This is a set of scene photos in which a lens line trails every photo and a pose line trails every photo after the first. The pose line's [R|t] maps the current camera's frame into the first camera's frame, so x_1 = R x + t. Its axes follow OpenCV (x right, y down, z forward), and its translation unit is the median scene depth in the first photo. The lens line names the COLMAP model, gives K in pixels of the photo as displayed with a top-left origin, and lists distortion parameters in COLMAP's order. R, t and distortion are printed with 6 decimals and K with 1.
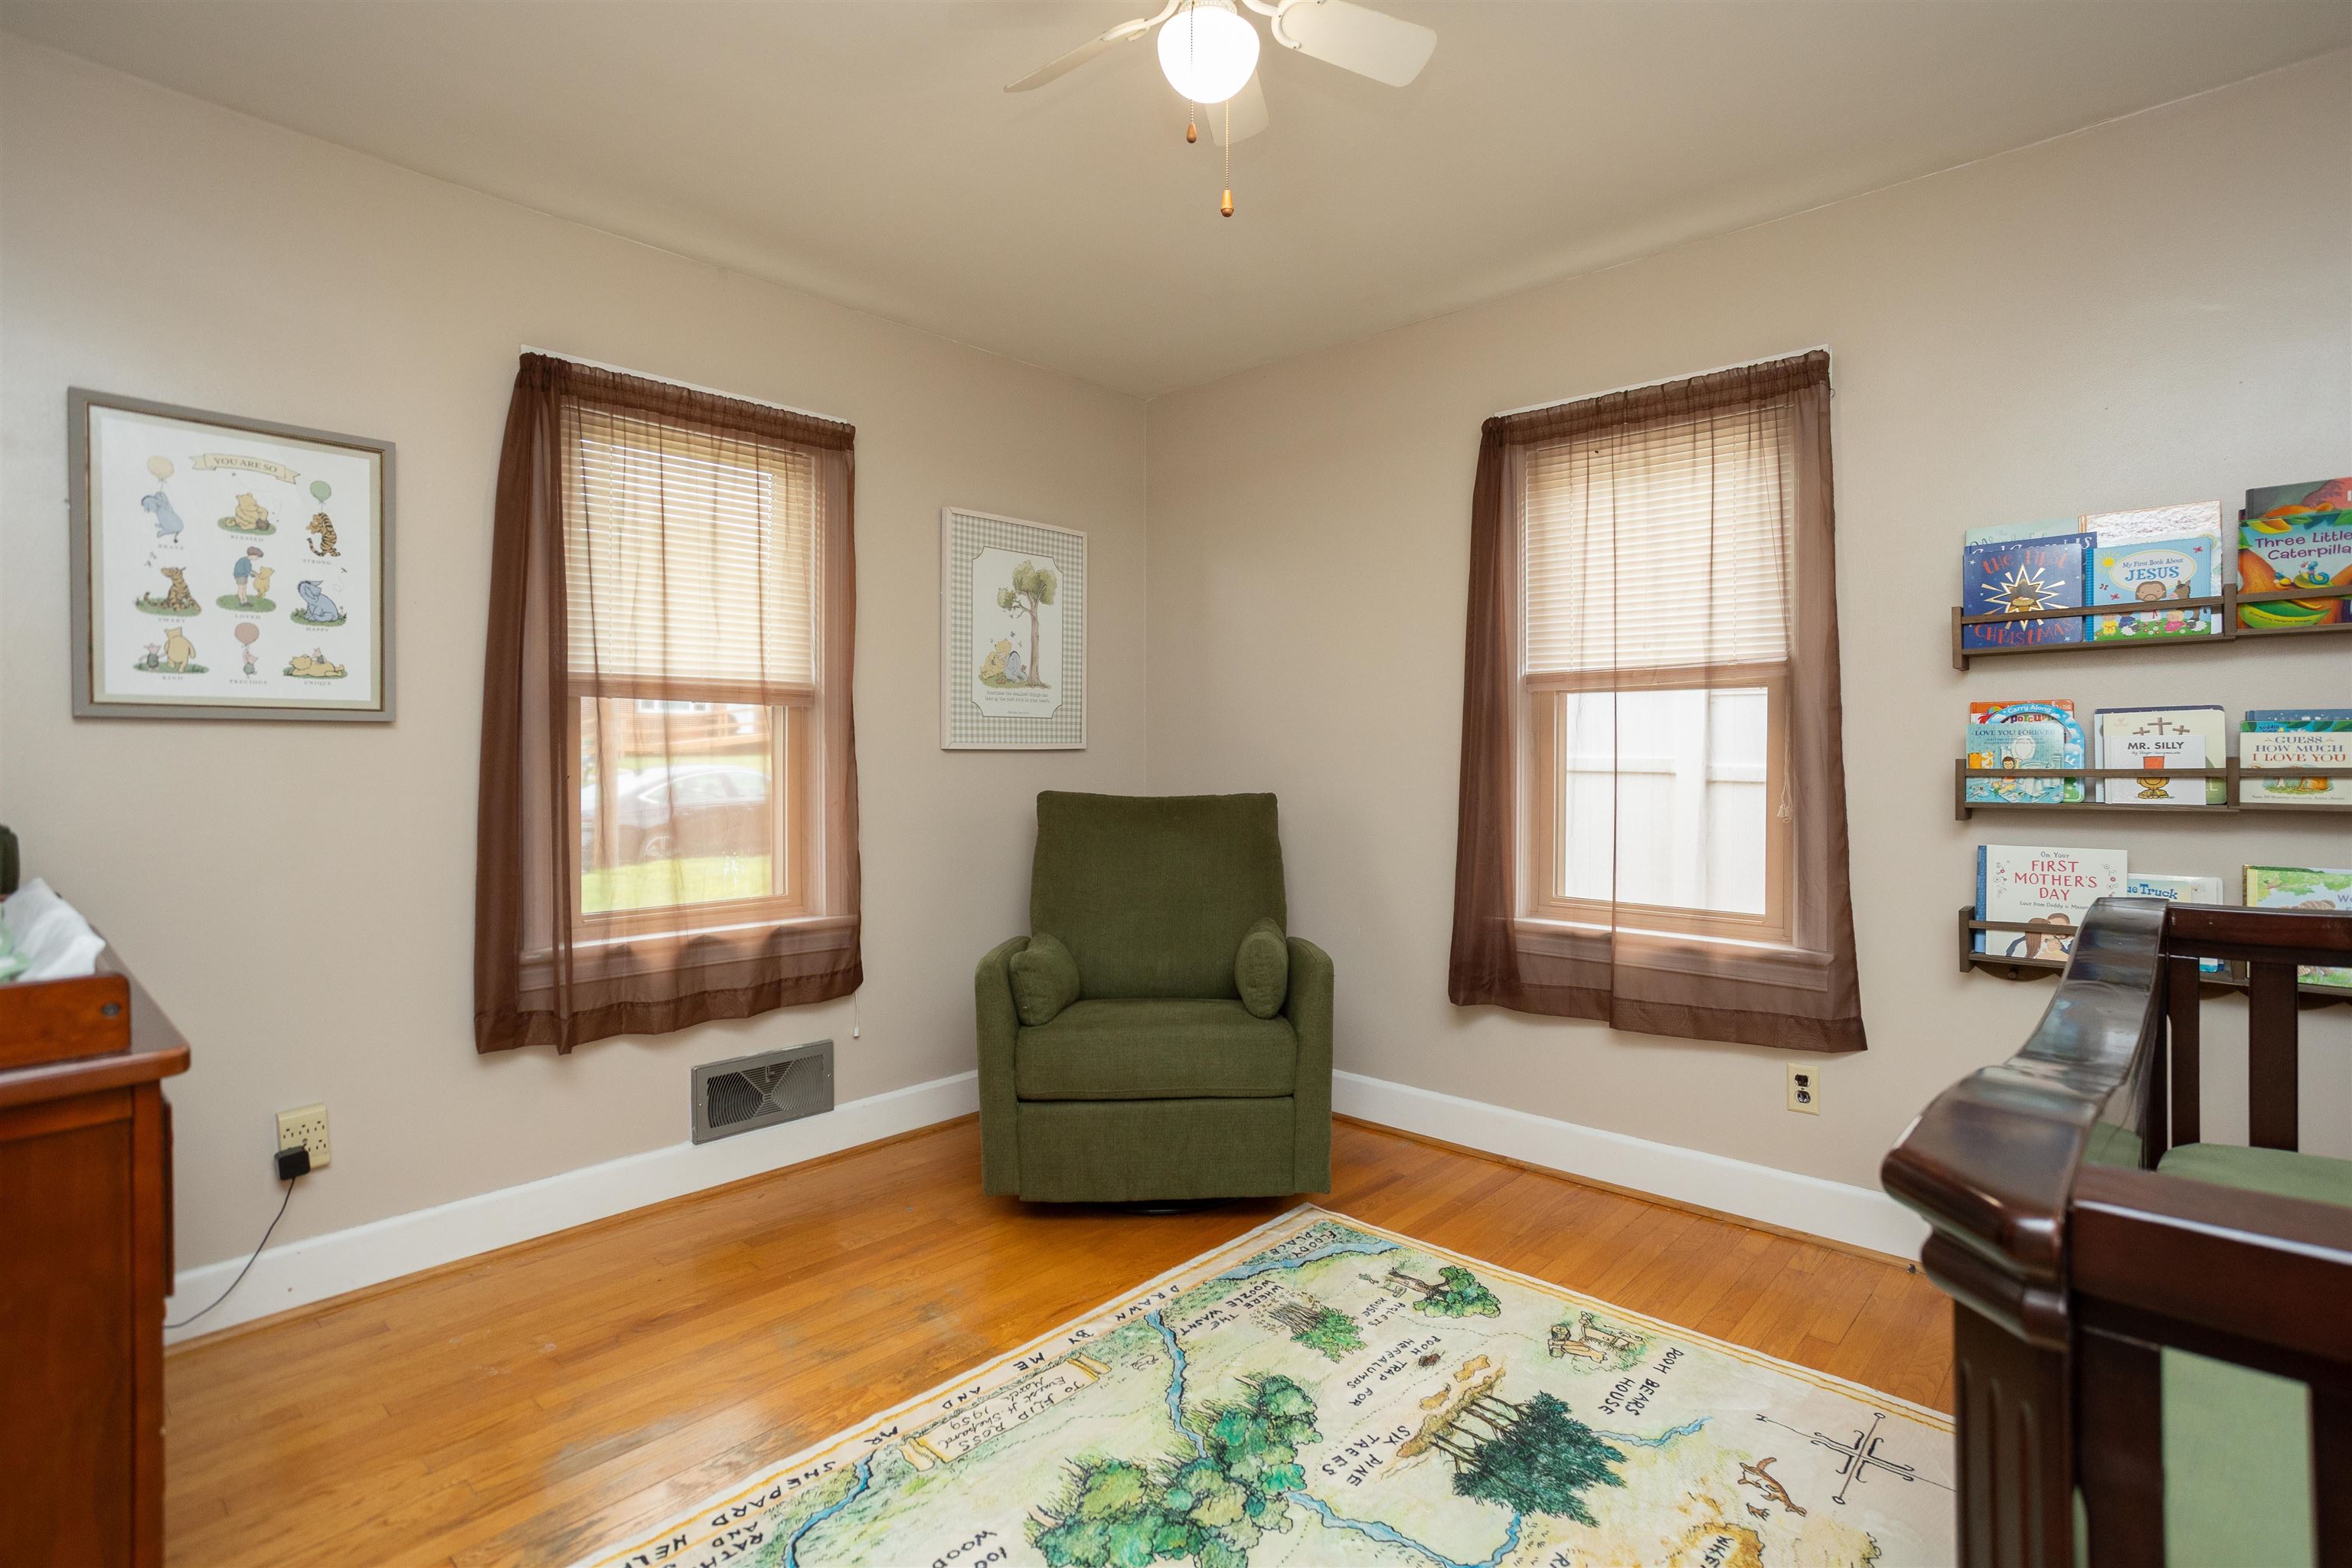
lens RADIAL K [[1144.7, 0, 1155.4], [0, 1144.7, 781.1], [0, 0, 1]] dist [-0.045307, 0.030848]
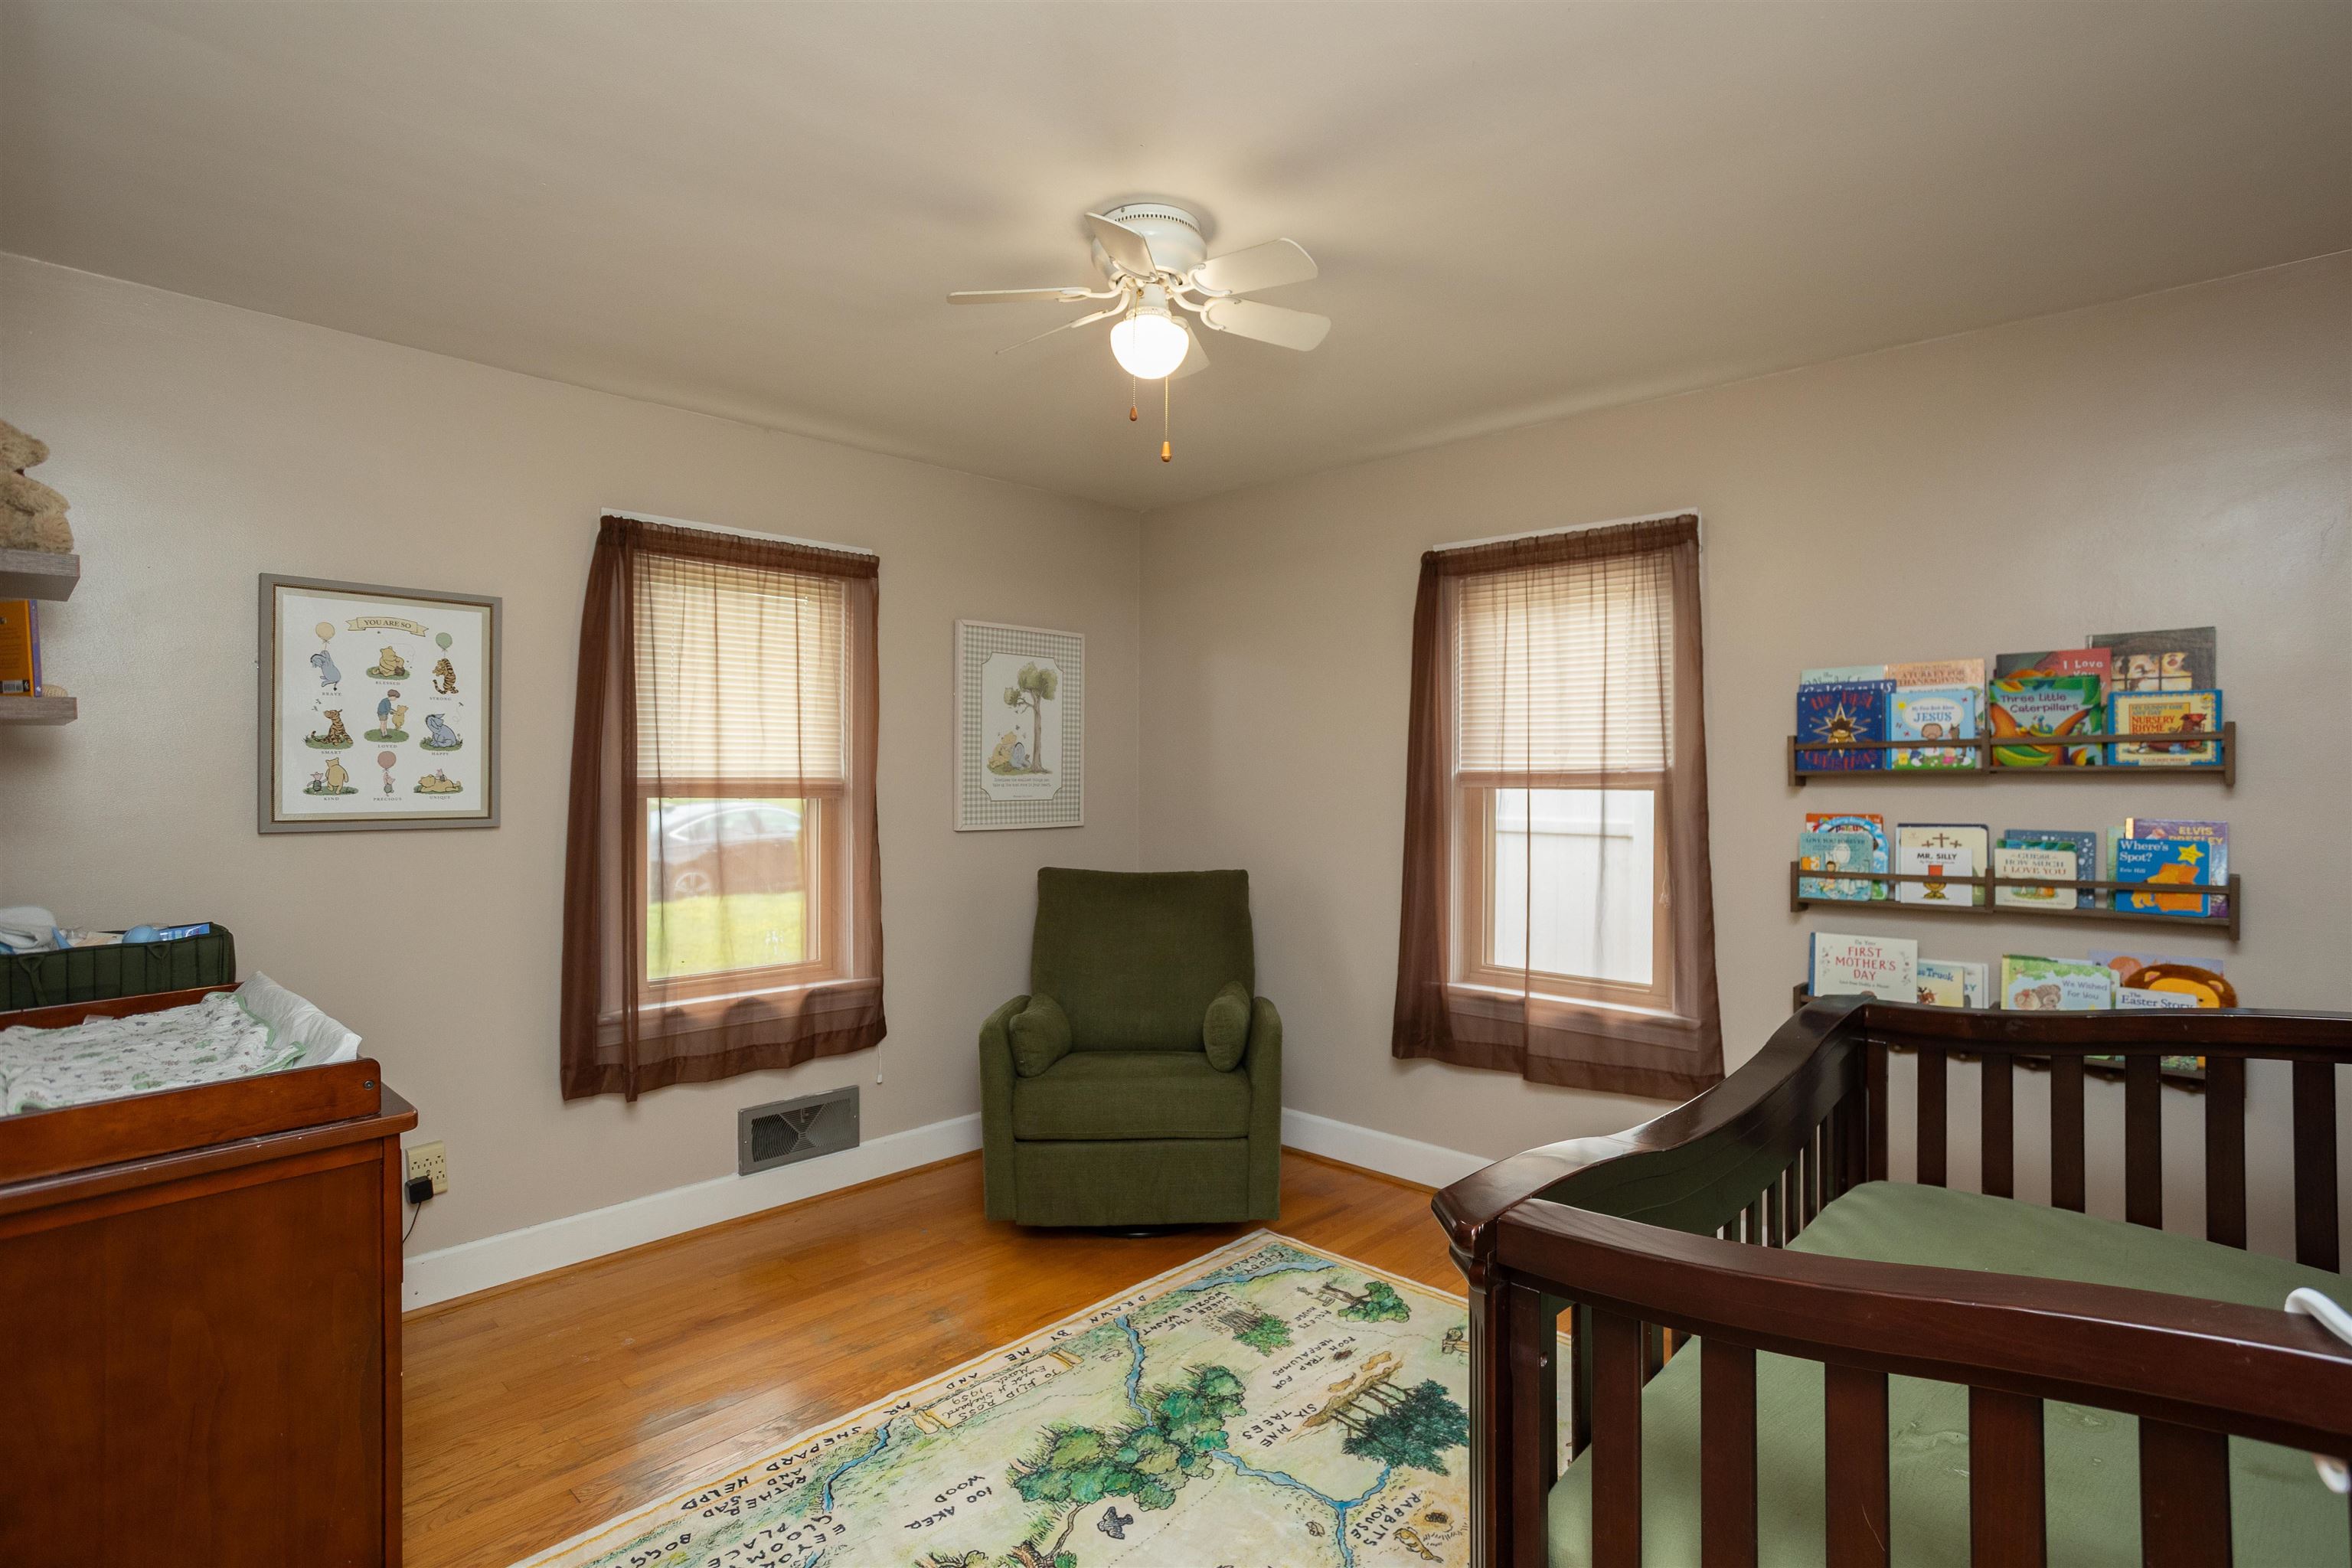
lens RADIAL K [[1144.7, 0, 1177.6], [0, 1144.7, 802.3], [0, 0, 1]] dist [-0.045307, 0.030848]
pose [[0.999994, 0.003323, -0.001317, 0.057807], [-0.003332, 0.999969, -0.007088, -0.074691], [0.001293, 0.007093, 0.999974, -0.221258]]
